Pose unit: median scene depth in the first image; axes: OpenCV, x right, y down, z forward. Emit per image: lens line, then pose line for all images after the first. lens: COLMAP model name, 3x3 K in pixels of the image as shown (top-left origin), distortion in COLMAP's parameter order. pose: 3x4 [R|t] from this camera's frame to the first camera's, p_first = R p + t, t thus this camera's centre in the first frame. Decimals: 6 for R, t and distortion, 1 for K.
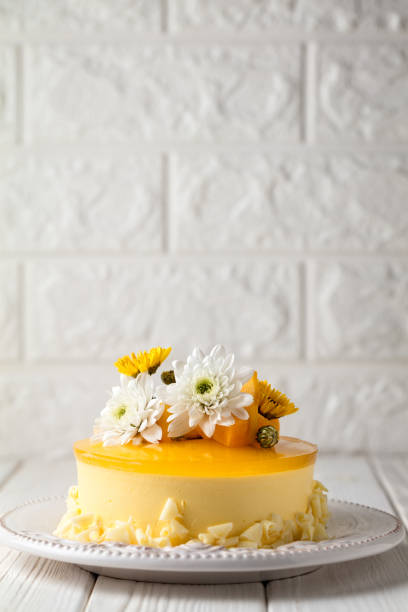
lens RADIAL K [[1880.7, 0, 147.2], [0, 1880.7, 305.8], [0, 0, 1]] dist [0.092517, 0.256987]
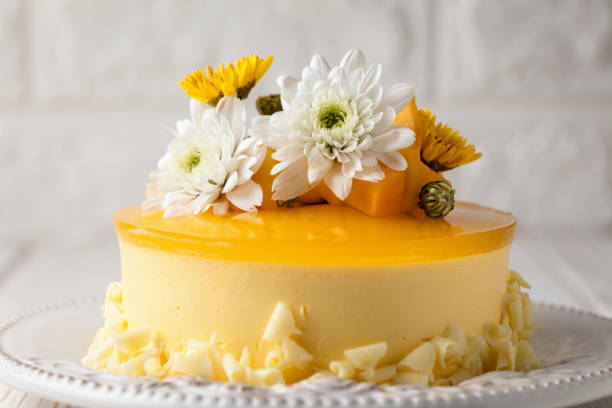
lens RADIAL K [[2059.8, 0, 305.8], [0, 2059.8, 203.6], [0, 0, 1]] dist [0.070294, -0.010040]
pose [[0.997823, -0.005958, 0.065683, -0.021726], [0.002061, 0.998242, 0.059238, 0.031781], [-0.065921, -0.058974, 0.996081, 0.344695]]
